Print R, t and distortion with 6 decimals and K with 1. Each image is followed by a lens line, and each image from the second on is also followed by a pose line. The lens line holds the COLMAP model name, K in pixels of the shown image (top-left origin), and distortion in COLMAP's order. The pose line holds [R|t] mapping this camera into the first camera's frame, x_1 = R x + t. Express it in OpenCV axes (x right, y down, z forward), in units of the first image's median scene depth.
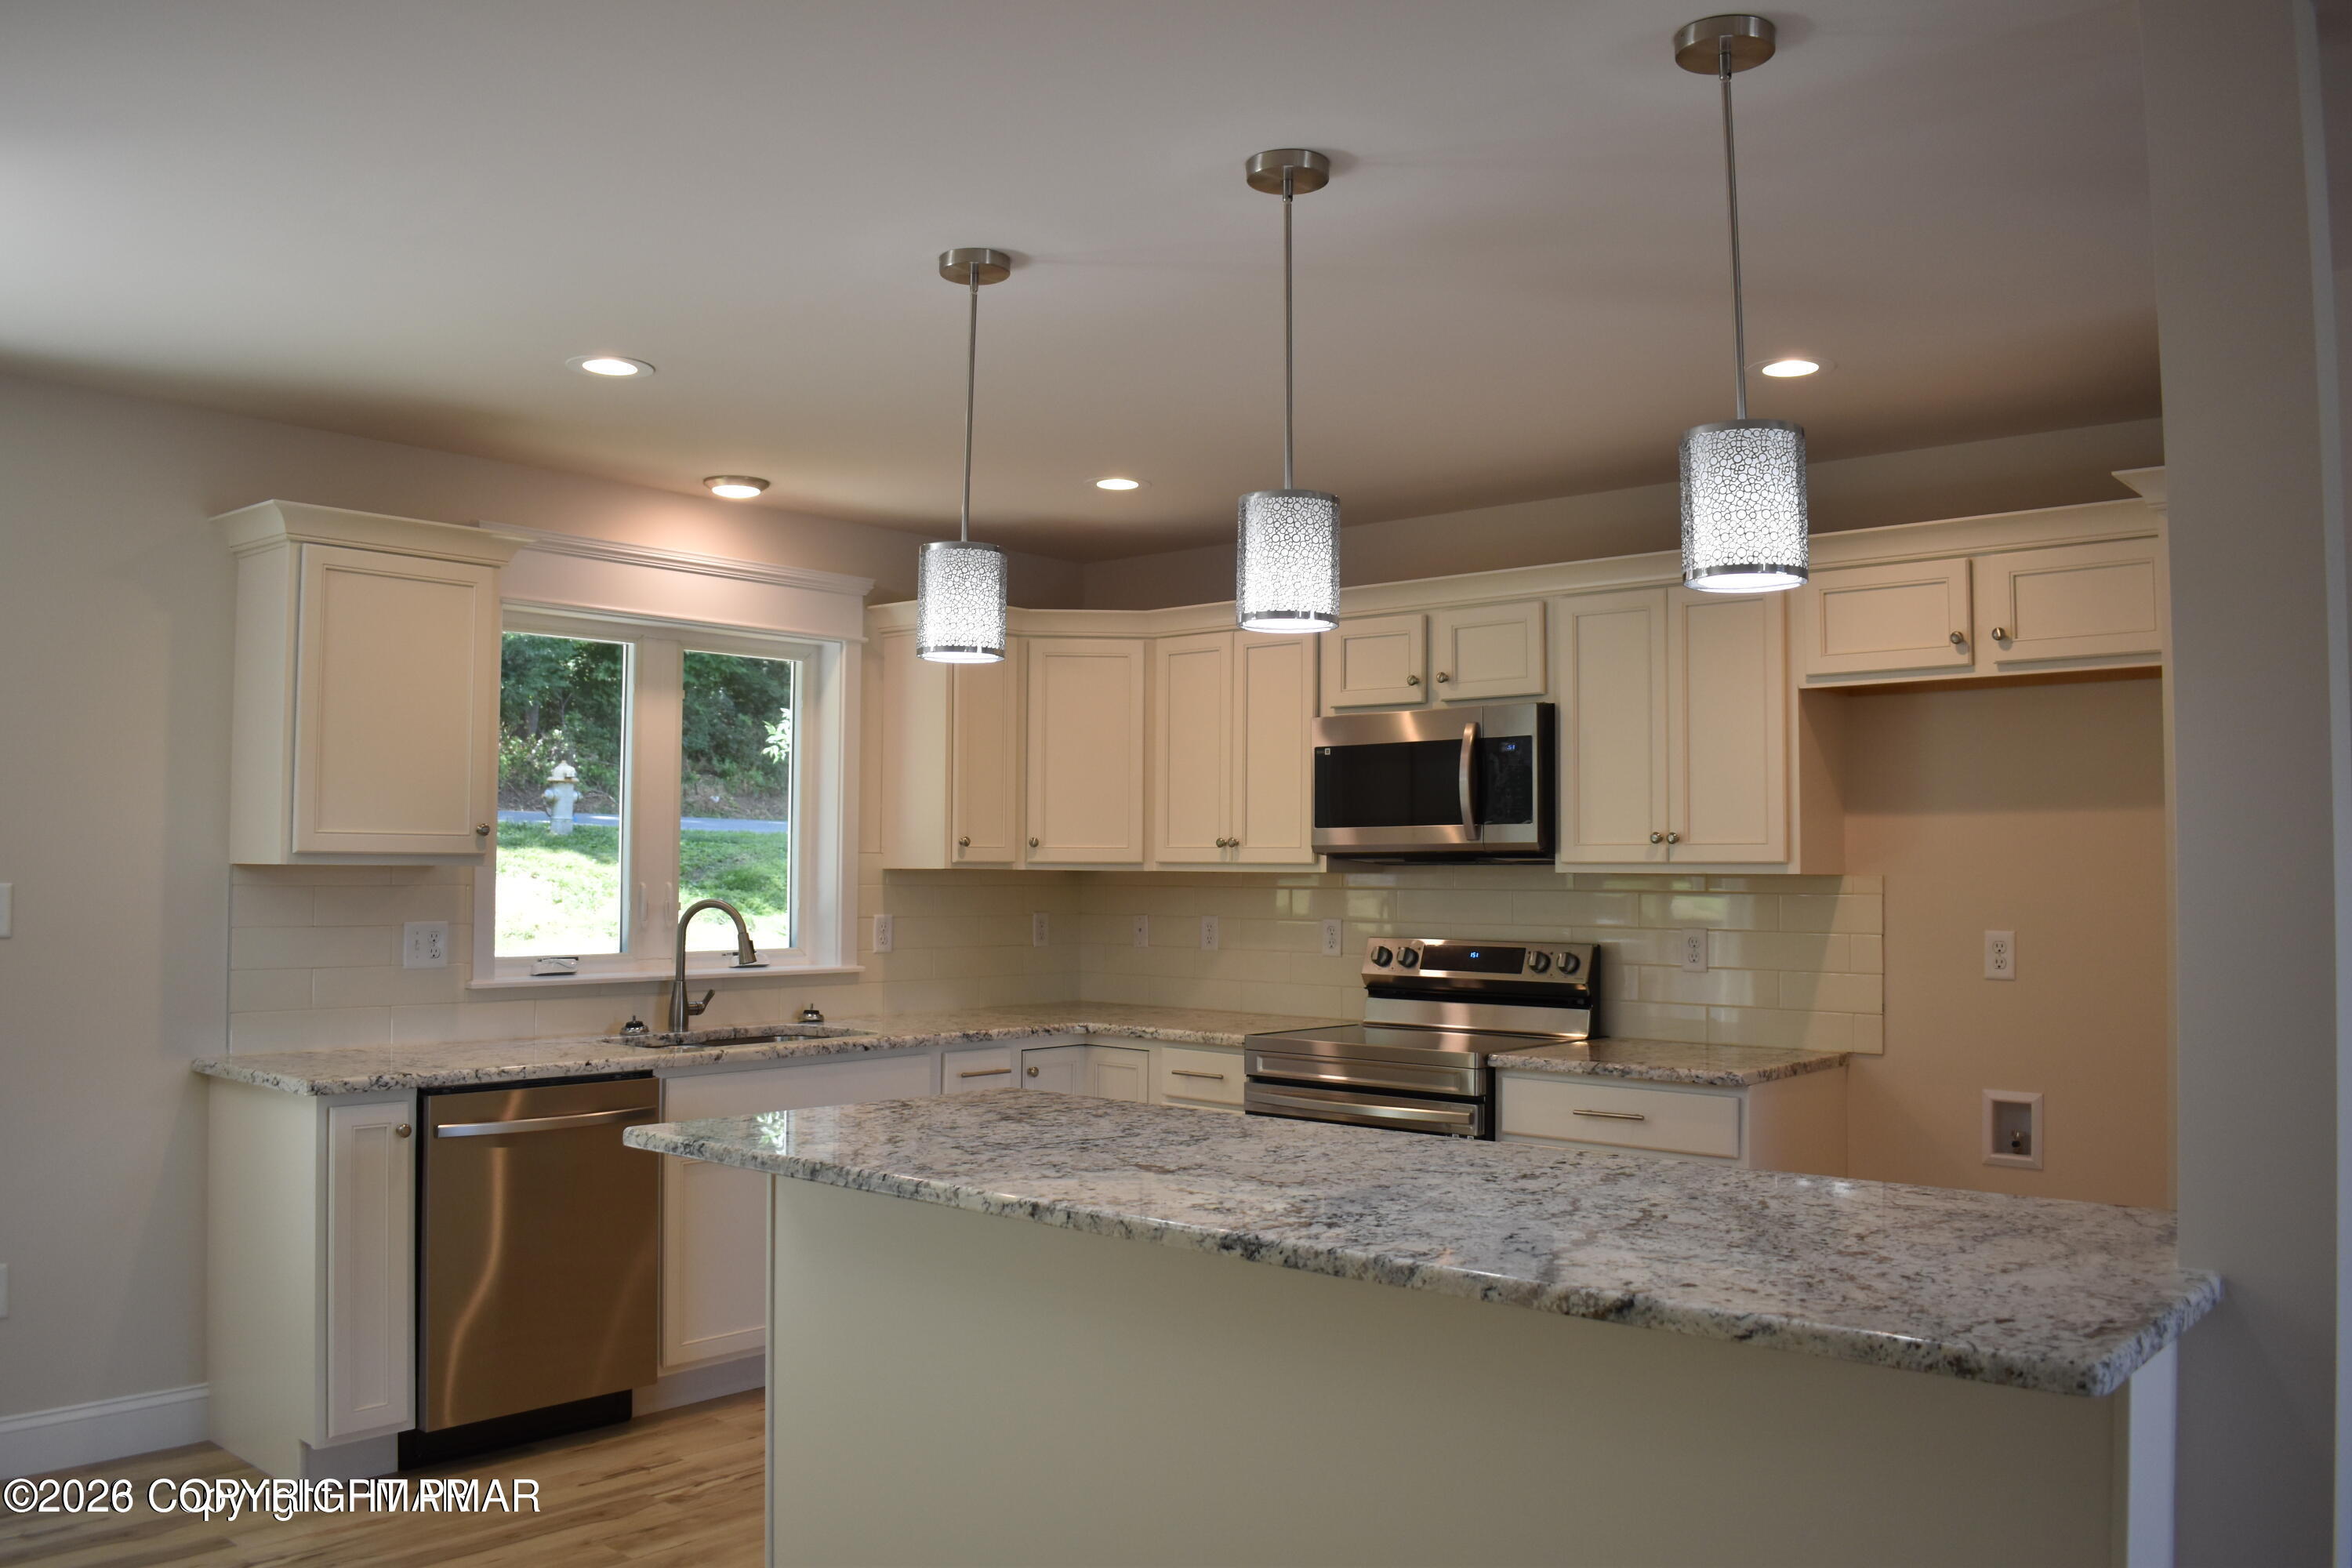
lens RADIAL K [[1867.8, 0, 1184.2], [0, 1867.8, 784.0], [0, 0, 1]] dist [-0.087893, 0.014957]
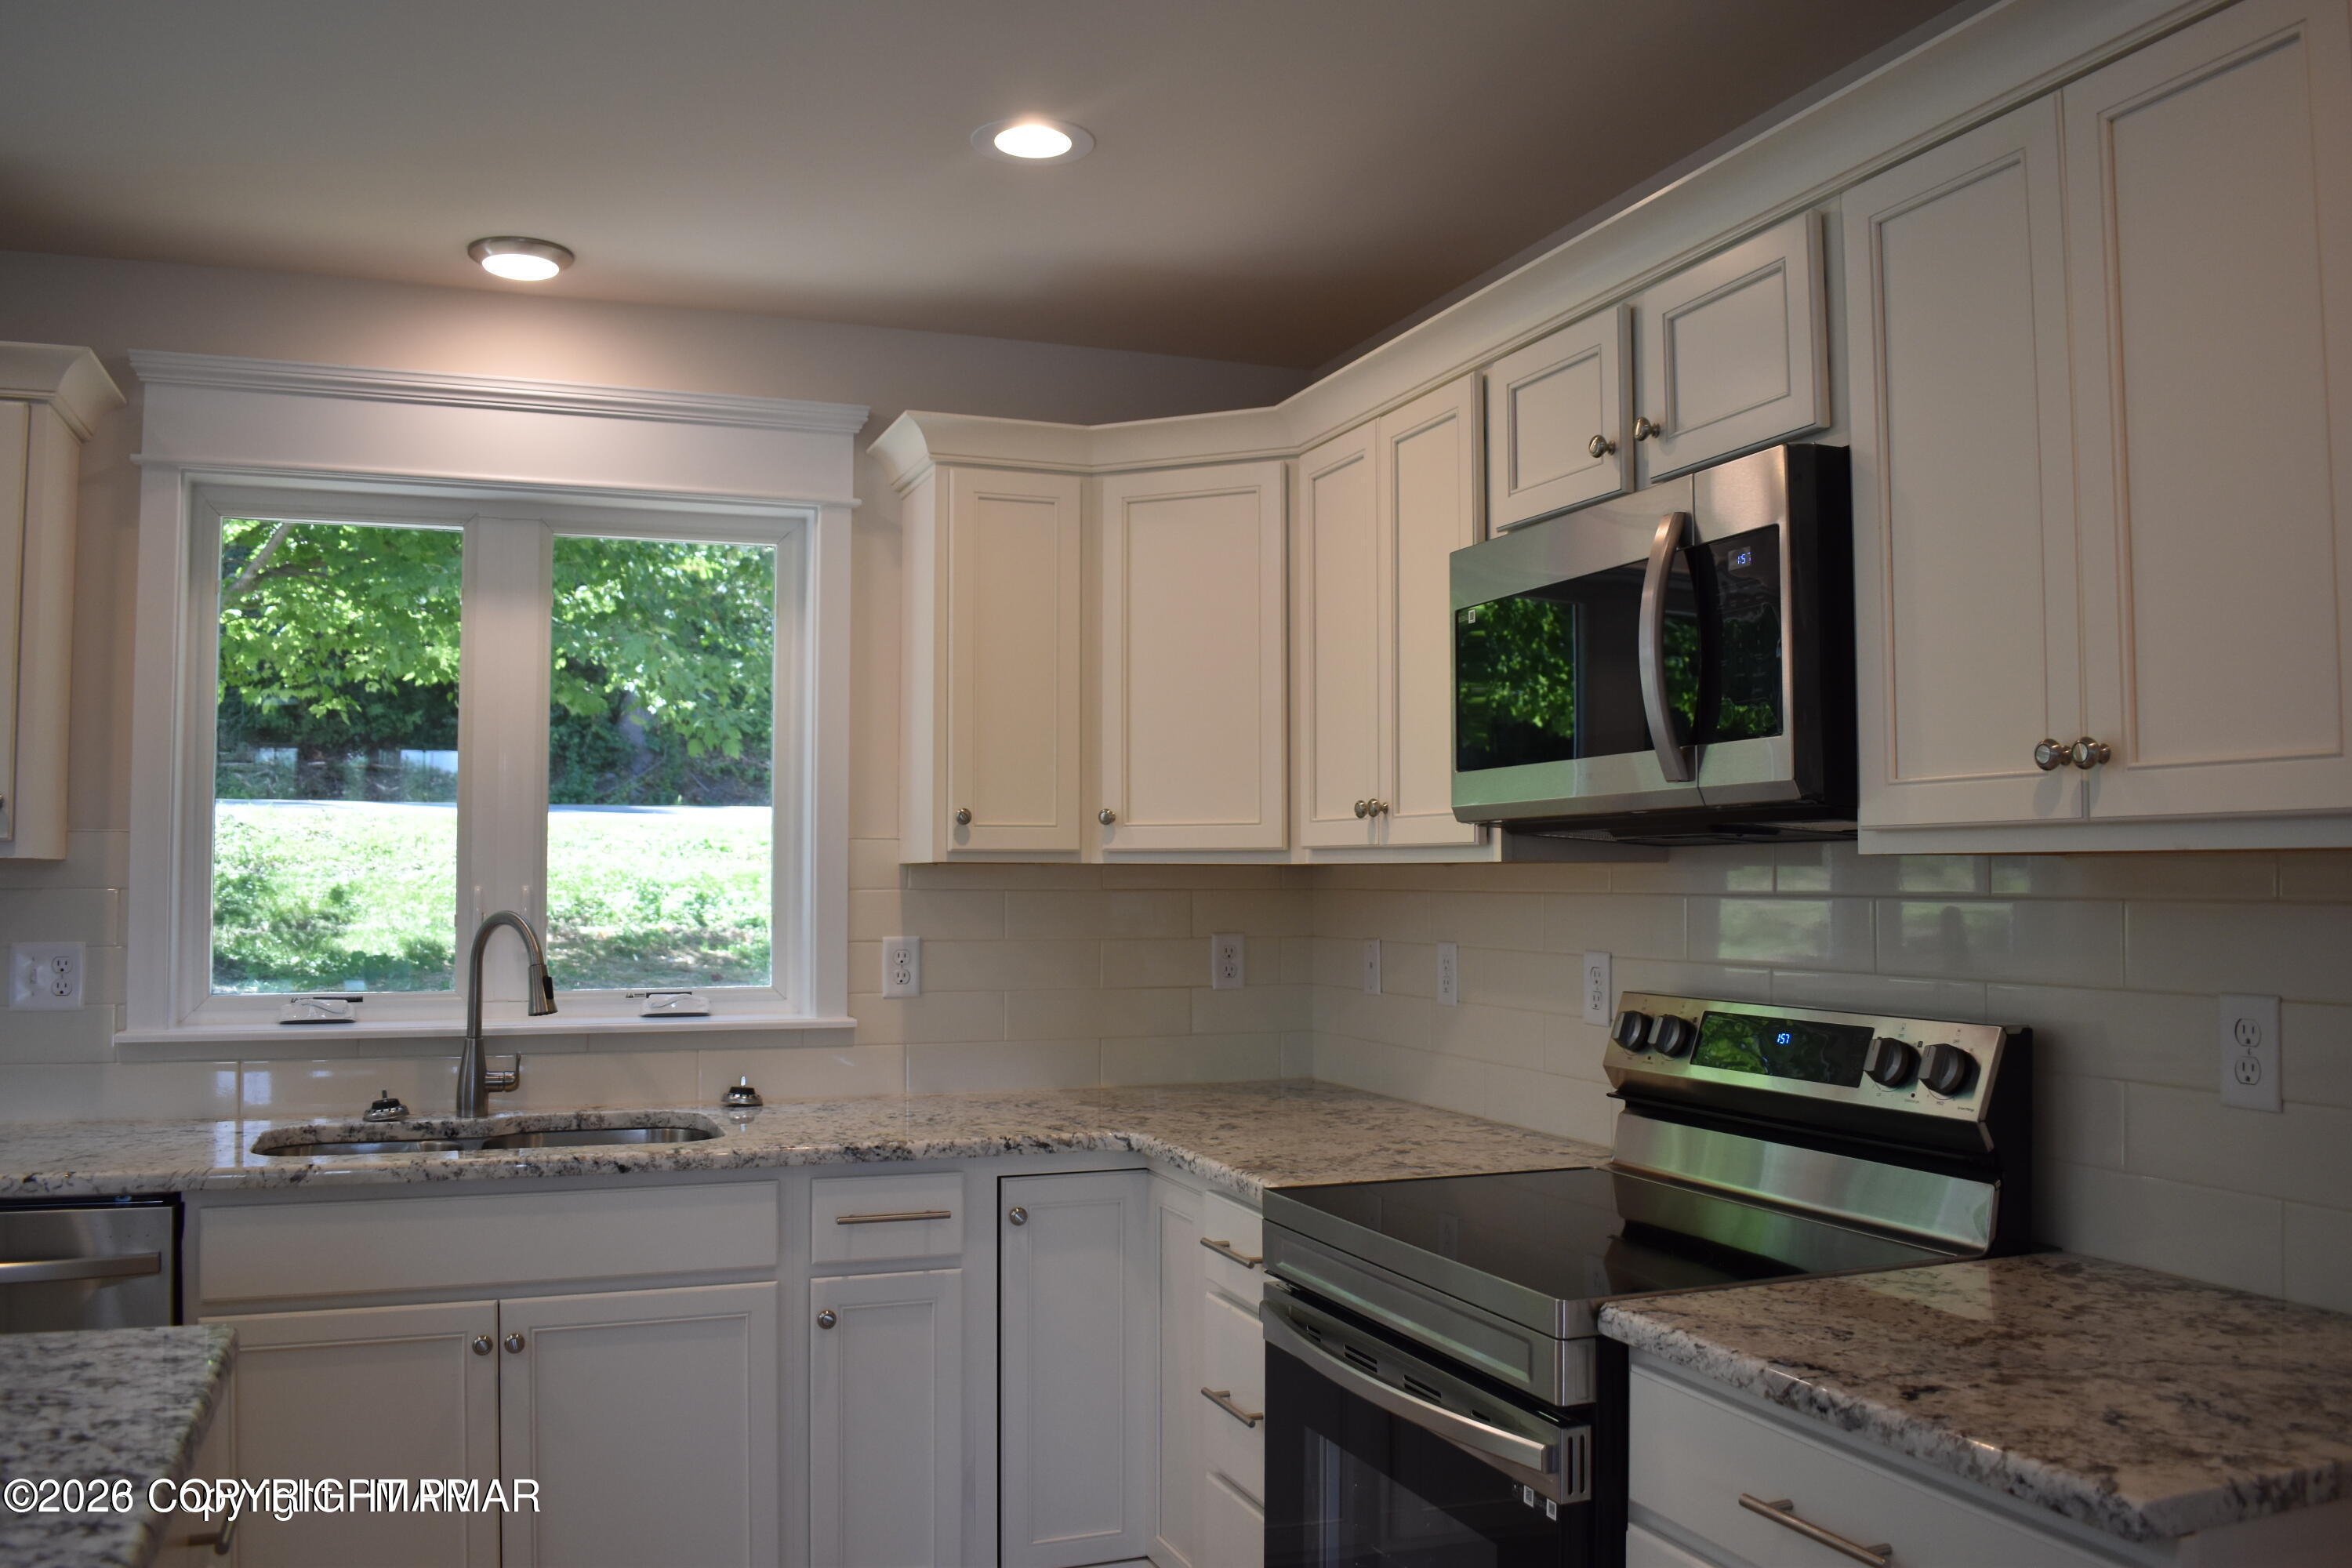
lens RADIAL K [[1896.0, 0, 1180.8], [0, 1896.0, 775.3], [0, 0, 1]] dist [-0.080323, -0.003846]
pose [[0.881938, -0.030212, -0.470397, 0.248667], [0.026556, 0.999543, -0.014409, 0.030533], [0.470618, 0.000216, 0.882337, 0.534669]]
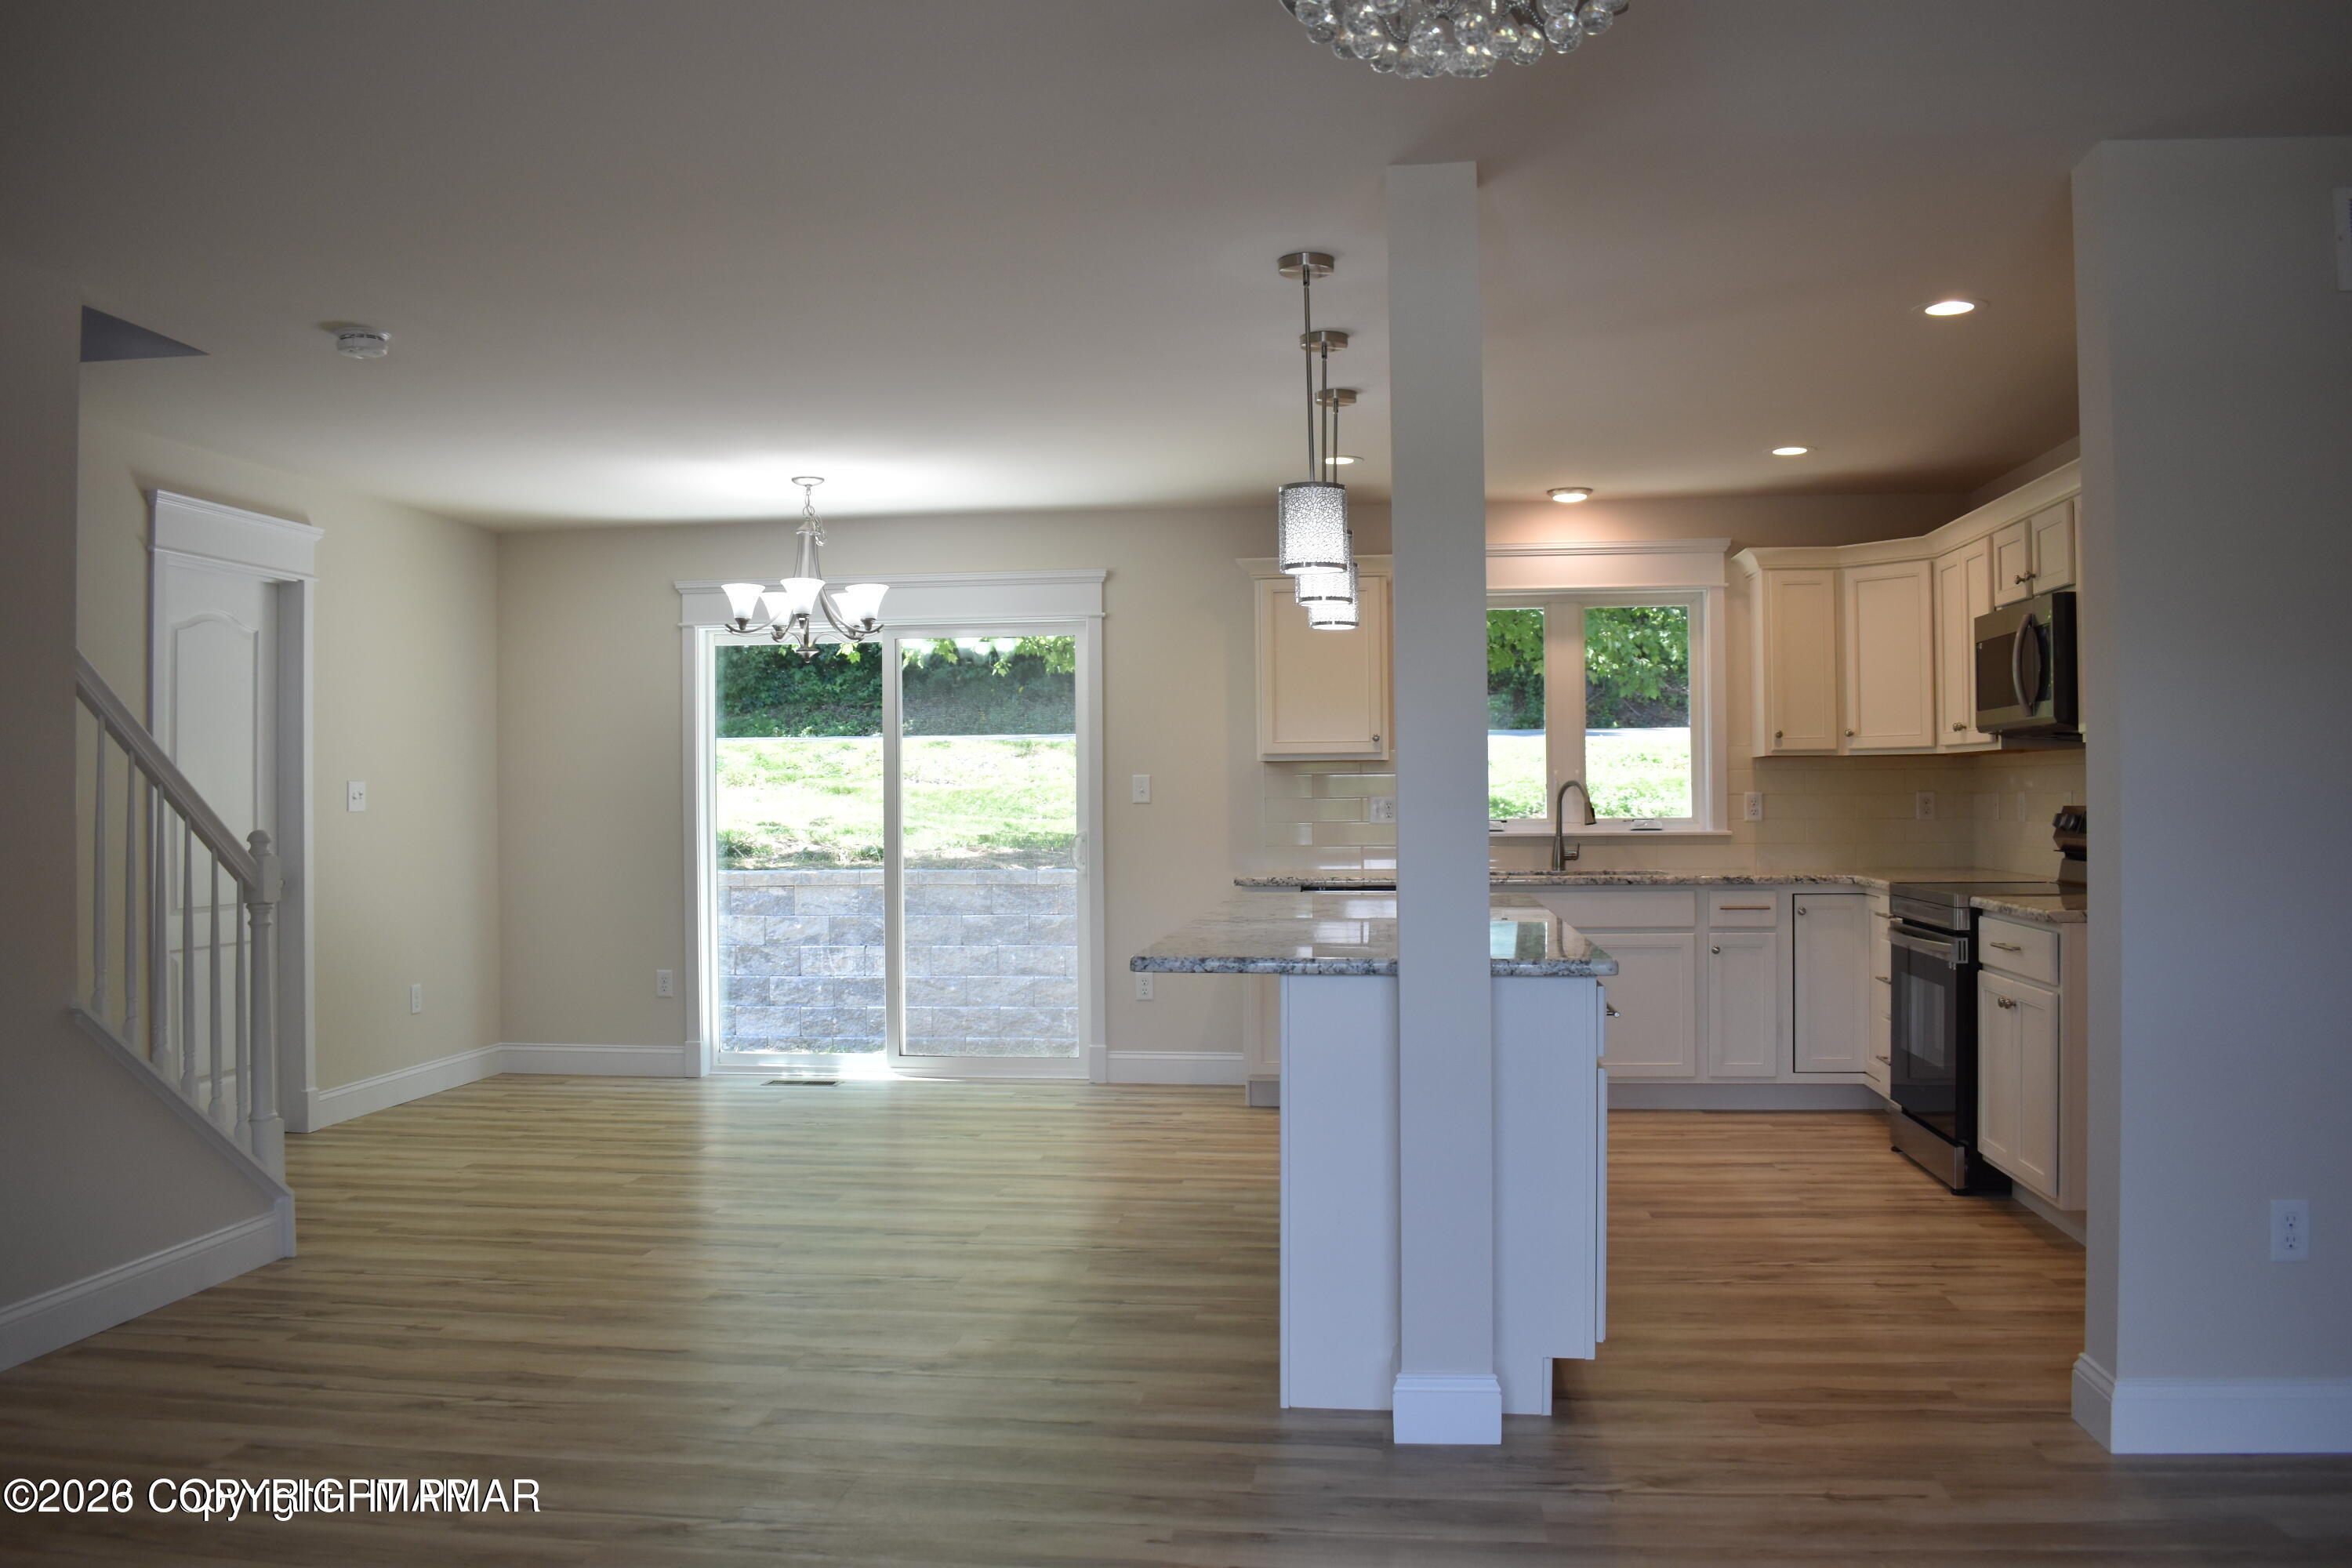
lens RADIAL K [[1896.0, 0, 1180.8], [0, 1896.0, 775.3], [0, 0, 1]] dist [-0.080323, -0.003846]
pose [[0.565380, -0.019925, -0.824590, 0.777943], [0.049712, 0.998714, 0.009952, 0.027699], [0.823331, -0.046619, 0.565644, -0.085195]]
